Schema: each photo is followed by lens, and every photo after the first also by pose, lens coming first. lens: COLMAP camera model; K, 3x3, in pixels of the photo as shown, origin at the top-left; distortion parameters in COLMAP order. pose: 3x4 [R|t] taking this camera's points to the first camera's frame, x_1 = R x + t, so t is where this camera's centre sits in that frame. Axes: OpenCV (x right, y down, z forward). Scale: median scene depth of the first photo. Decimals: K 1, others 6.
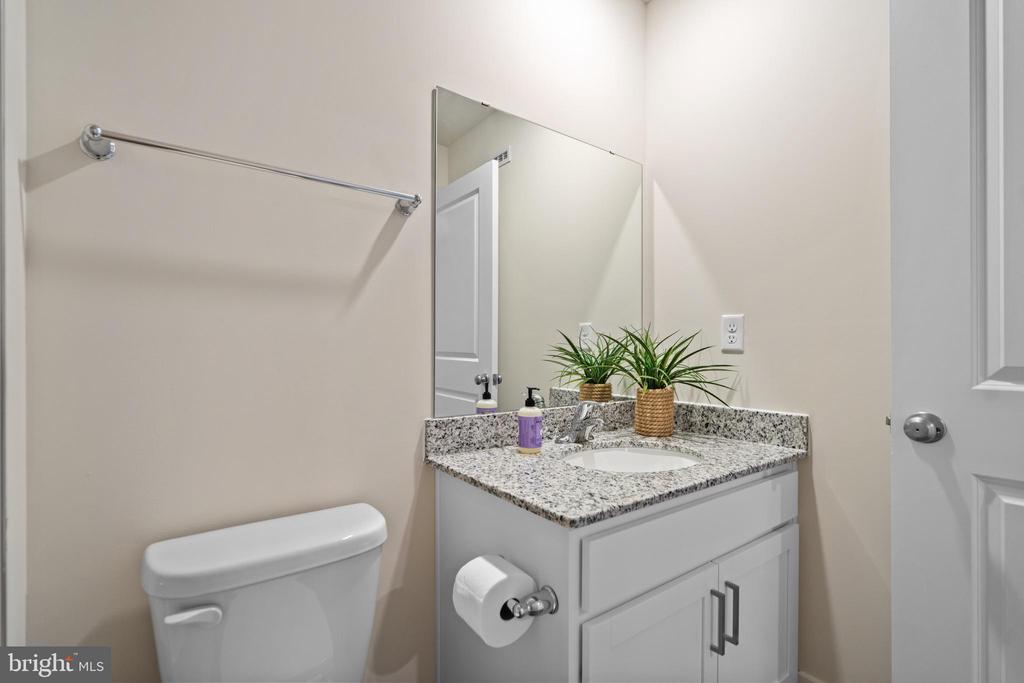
lens RADIAL K [[470.1, 0, 511.4], [0, 470.1, 344.9], [0, 0, 1]] dist [0.004443, -0.001076]
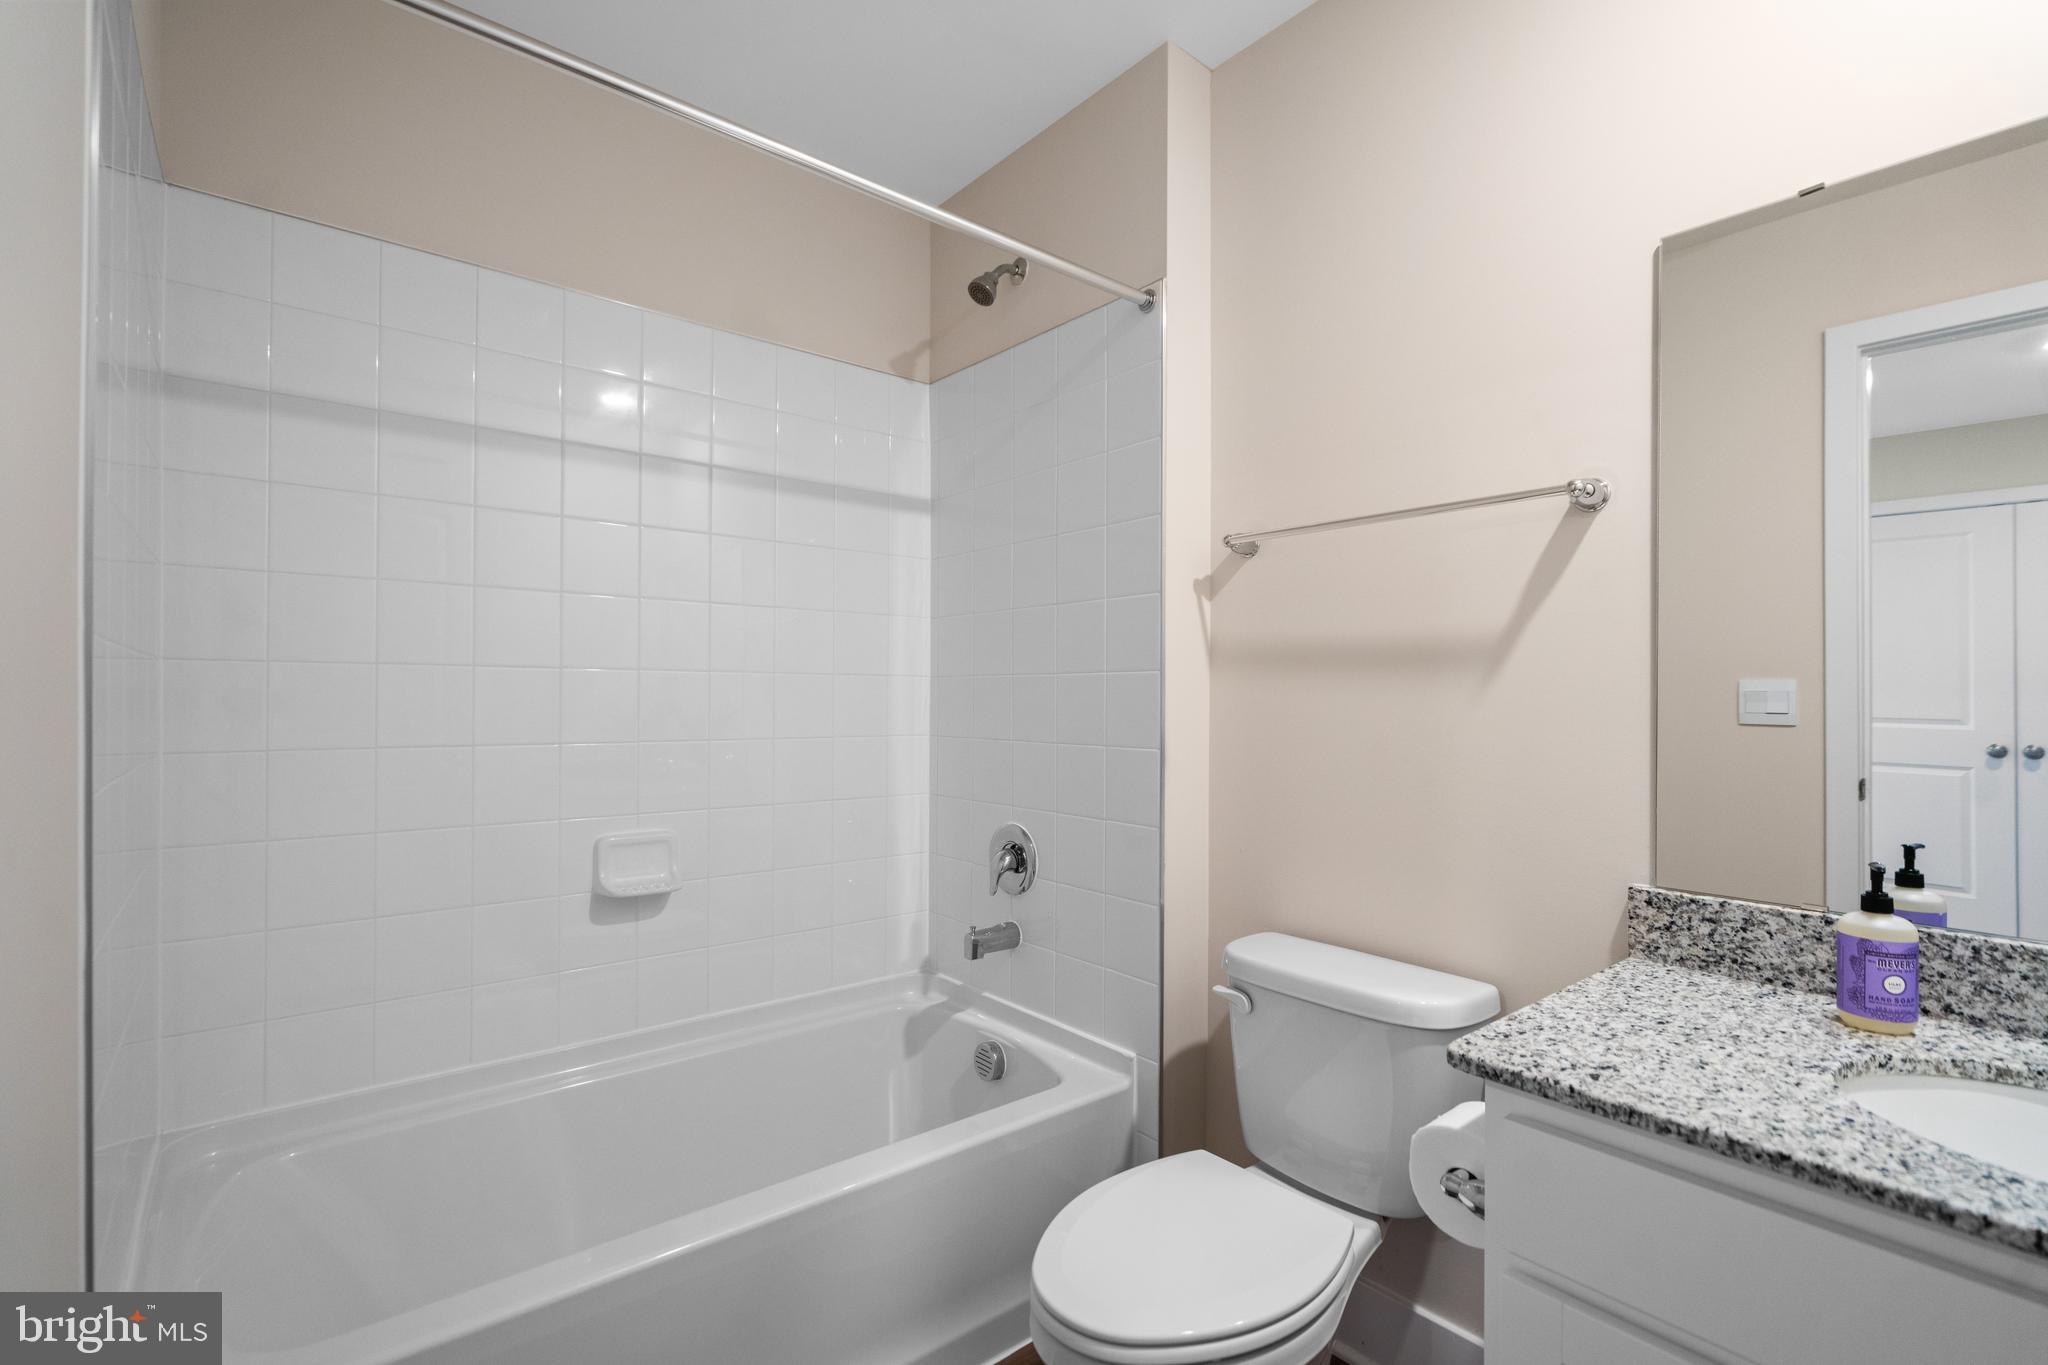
lens RADIAL K [[940.3, 0, 1009.2], [0, 940.3, 691.8], [0, 0, 1]] dist [0.004443, -0.001076]
pose [[0.041805, -0.005863, -0.999109, 0.801524], [-0.001849, 0.999981, -0.005945, -0.048960], [0.999124, 0.002096, 0.041793, 0.236448]]
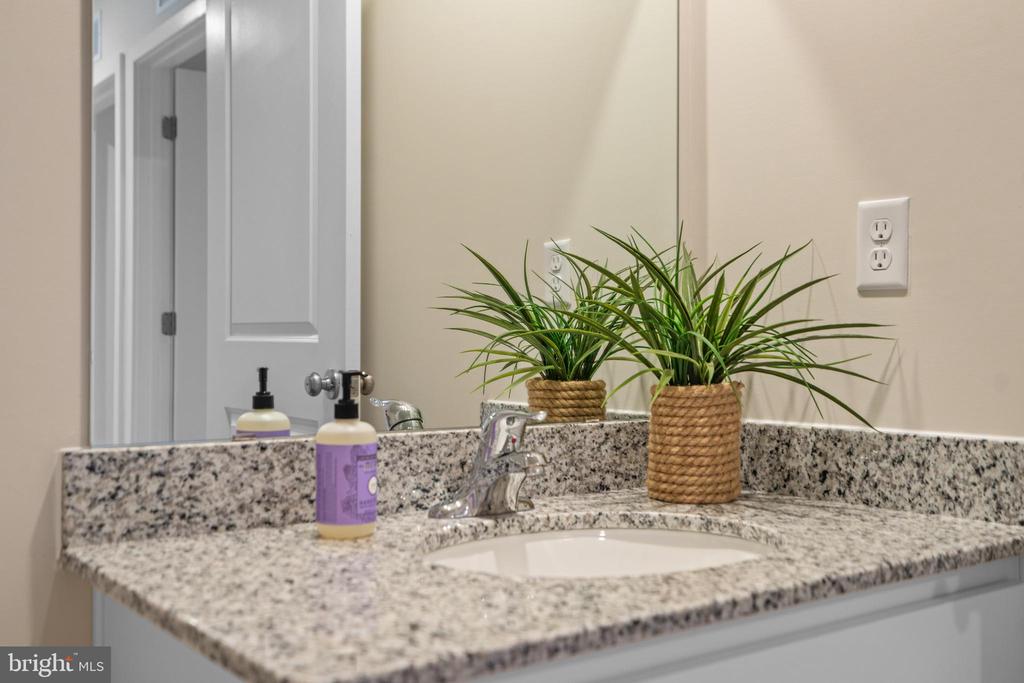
lens RADIAL K [[1055.2, 0, 509.0], [0, 1055.2, 335.9], [0, 0, 1]] dist [0.018353, 0.000000]
pose [[0.999971, -0.003670, 0.006620, 0.169430], [0.003708, 0.999977, -0.005706, 0.065999], [-0.006599, 0.005730, 0.999962, 0.115823]]
